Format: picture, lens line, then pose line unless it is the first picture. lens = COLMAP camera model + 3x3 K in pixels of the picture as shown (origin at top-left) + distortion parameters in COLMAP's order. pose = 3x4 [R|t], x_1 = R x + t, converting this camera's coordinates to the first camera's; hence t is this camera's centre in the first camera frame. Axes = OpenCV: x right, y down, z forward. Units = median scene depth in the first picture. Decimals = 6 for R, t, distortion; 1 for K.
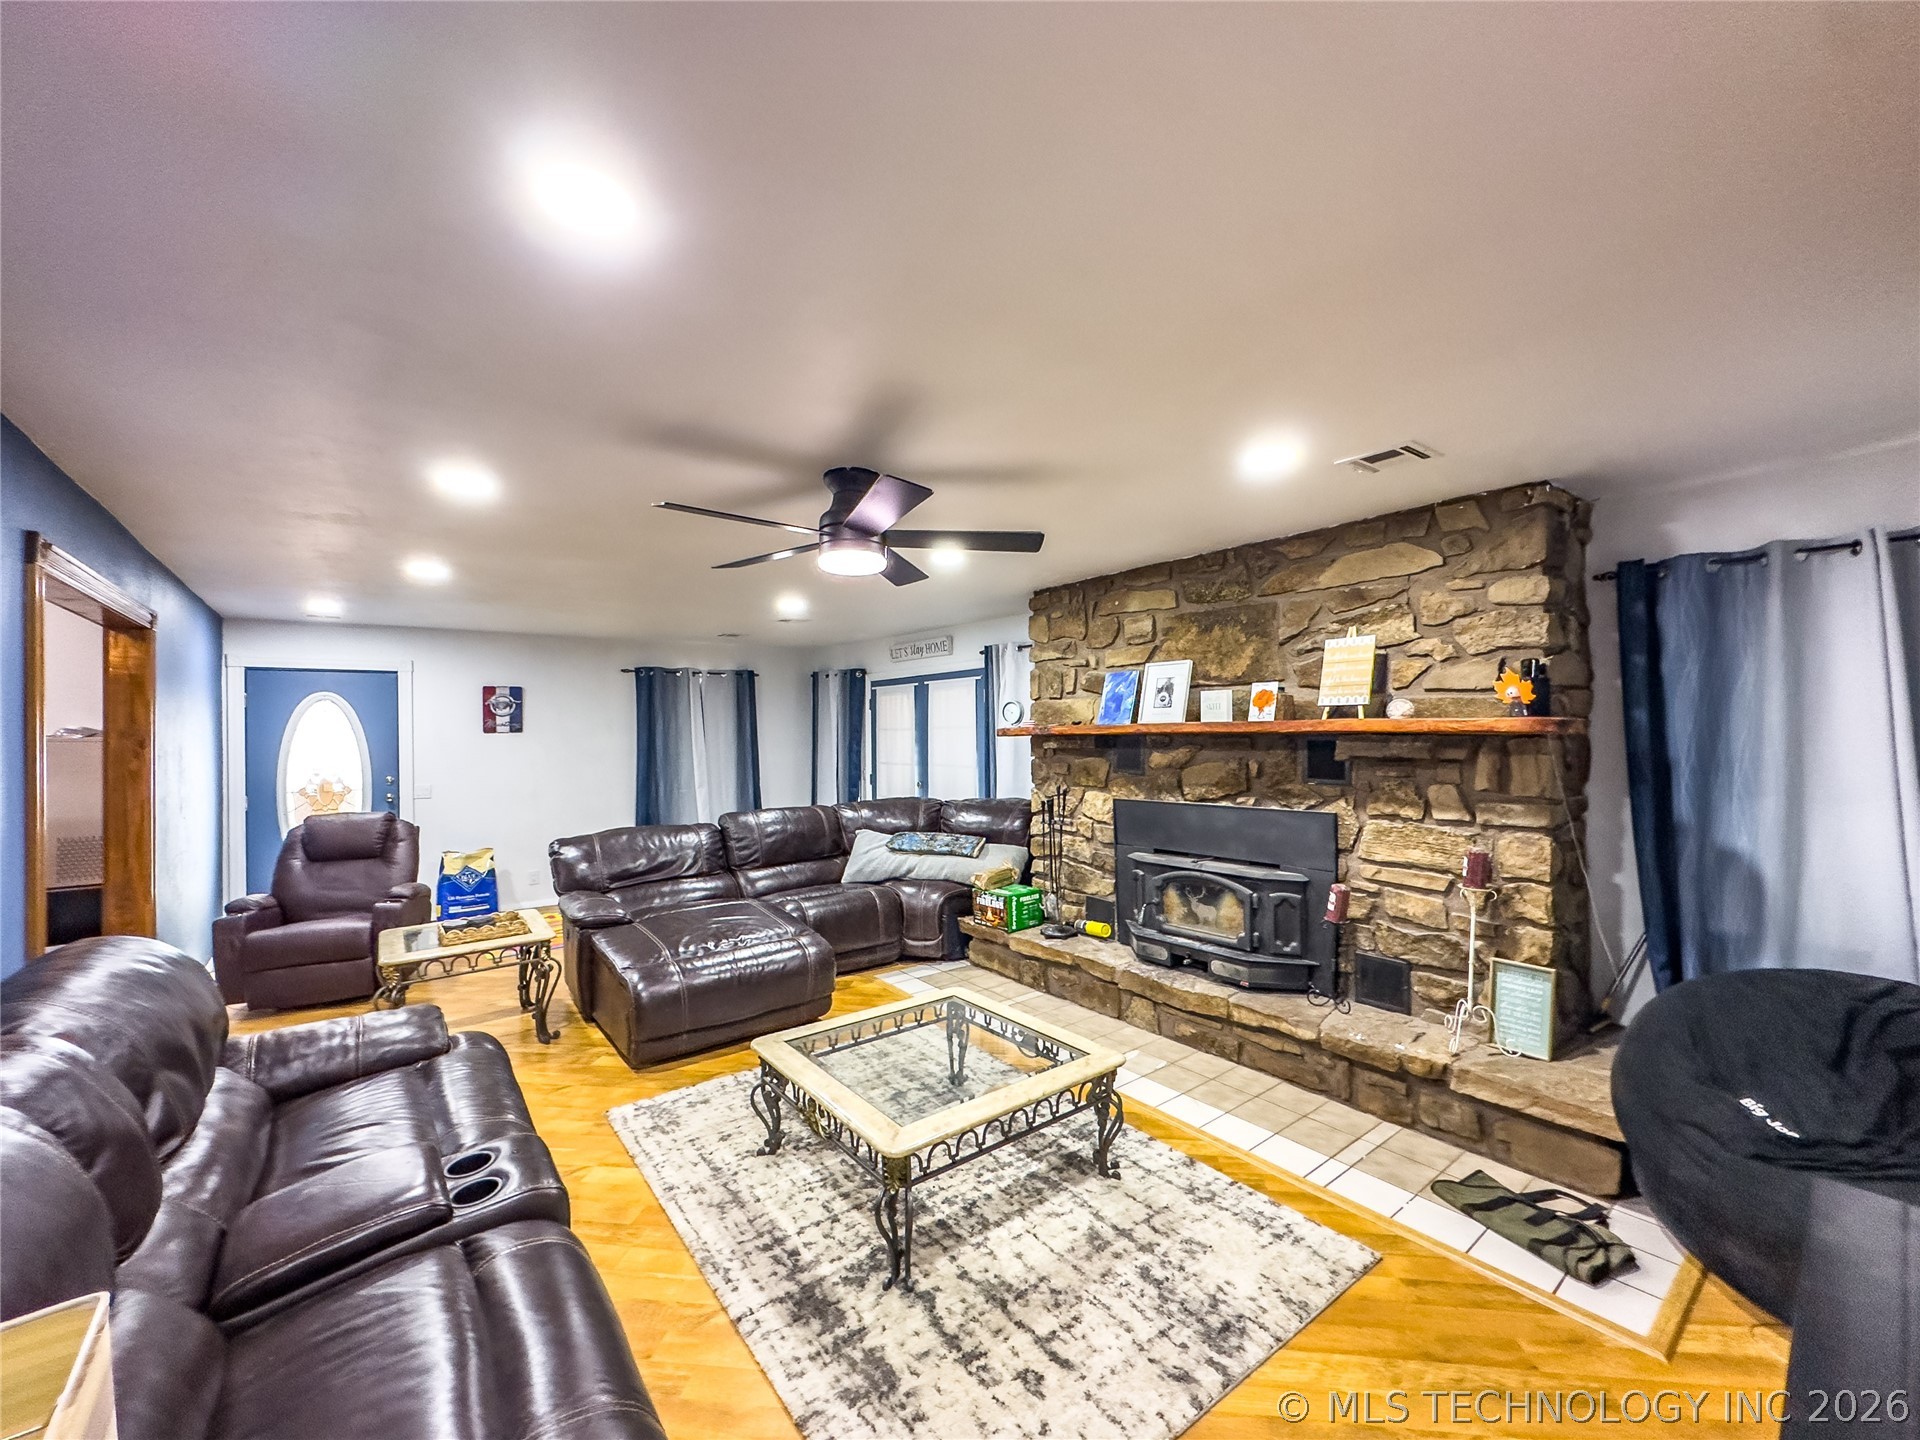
lens RADIAL K [[781.4, 0, 956.7], [0, 781.4, 722.3], [0, 0, 1]] dist [-0.001720, -0.000179]
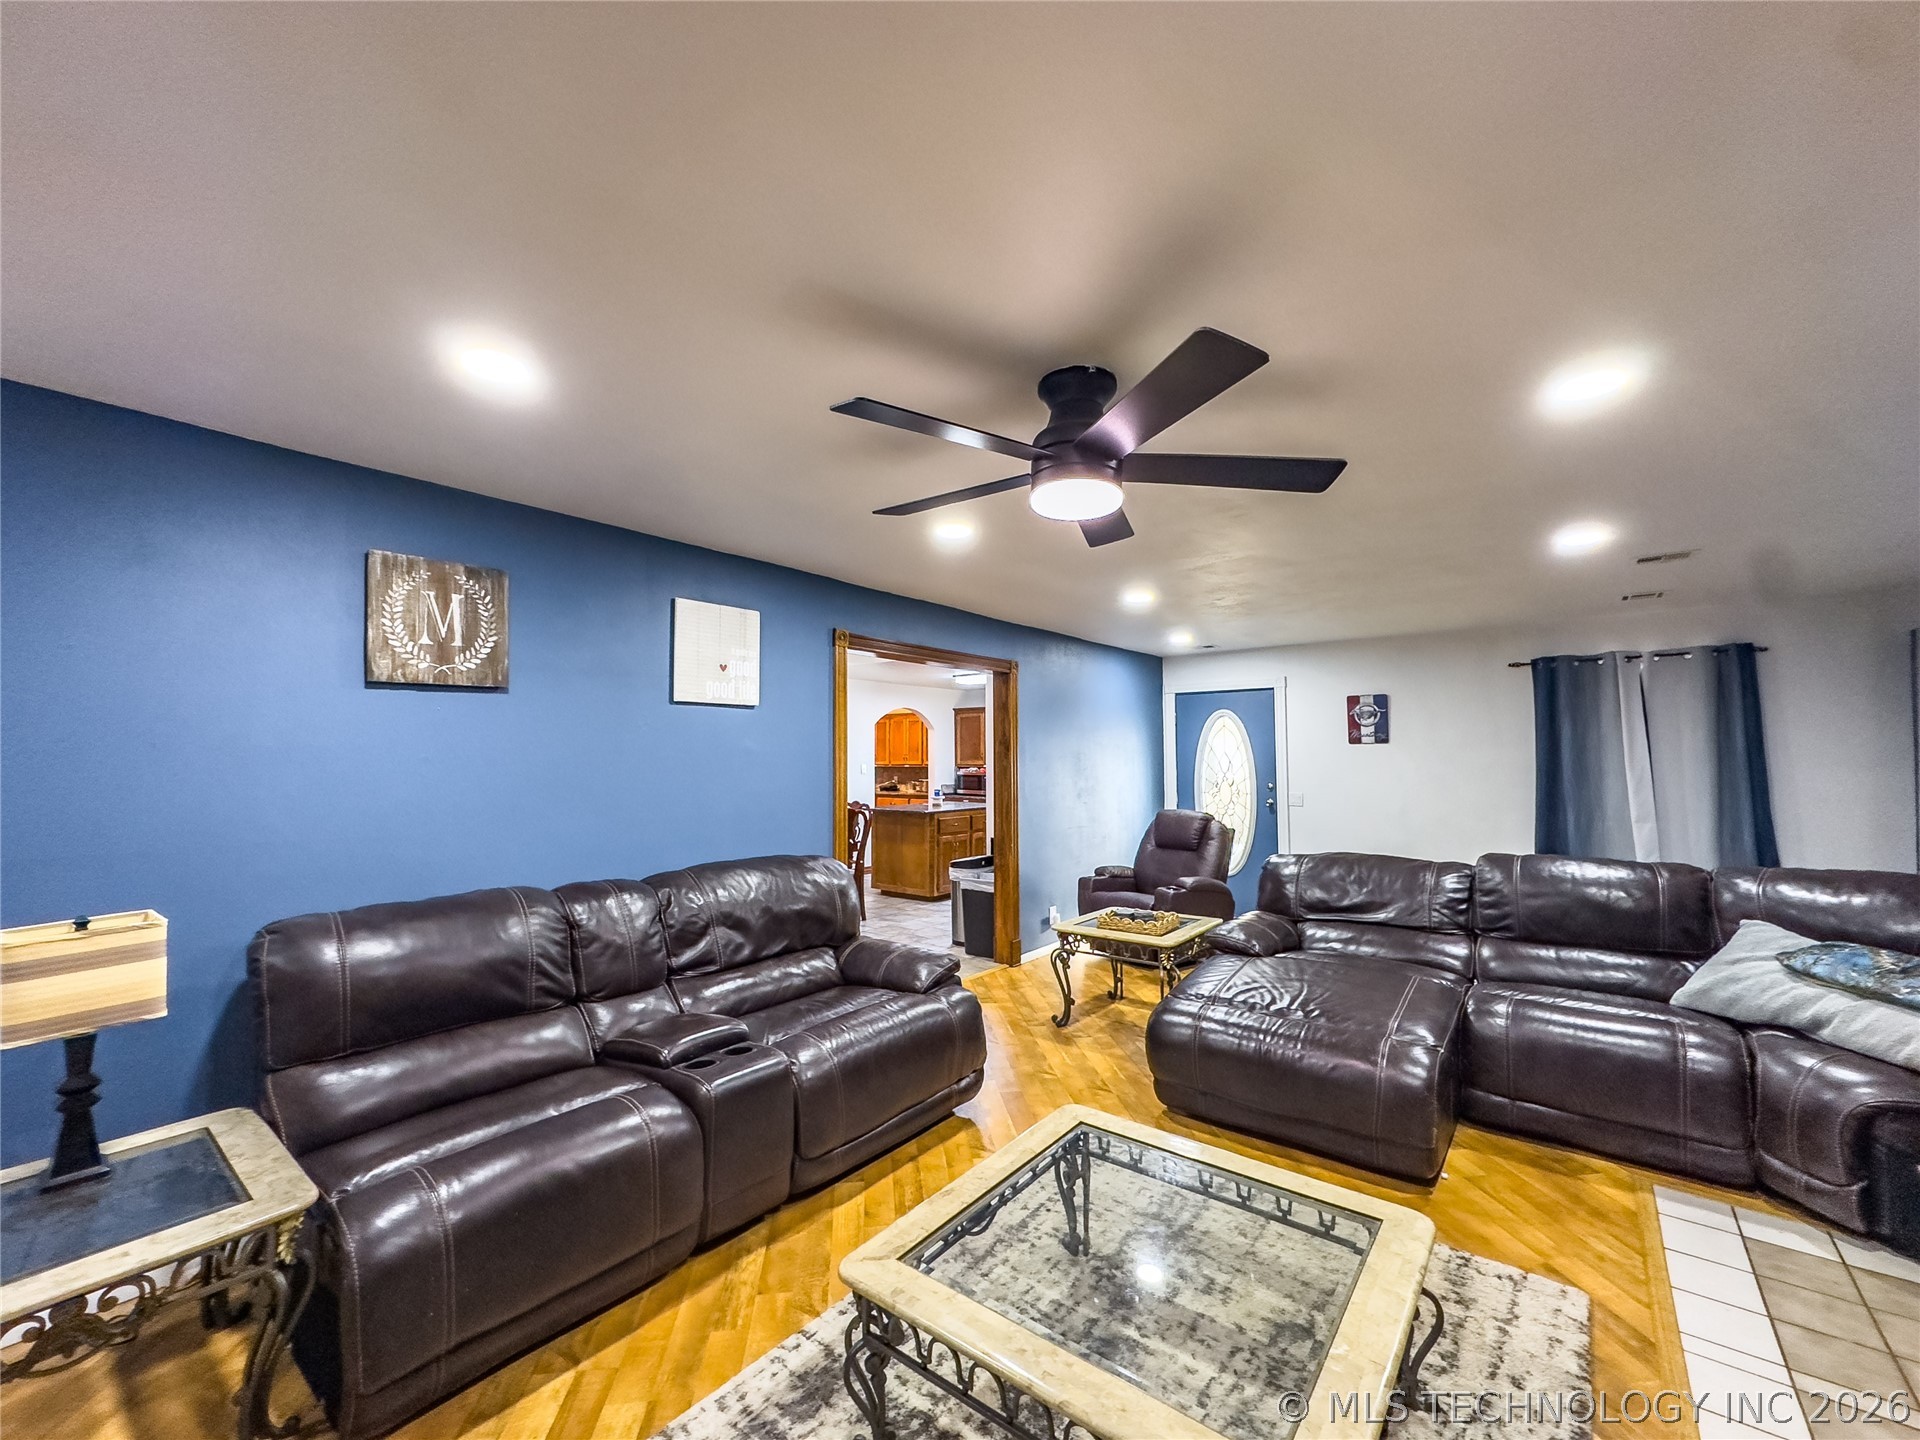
lens RADIAL K [[781.4, 0, 956.1], [0, 781.4, 720.8], [0, 0, 1]] dist [-0.001720, -0.000179]
pose [[0.244983, -0.032355, -0.968987, 0.231268], [0.008879, 0.999476, -0.031129, 0.011365], [0.969487, -0.000977, 0.245142, 0.298316]]
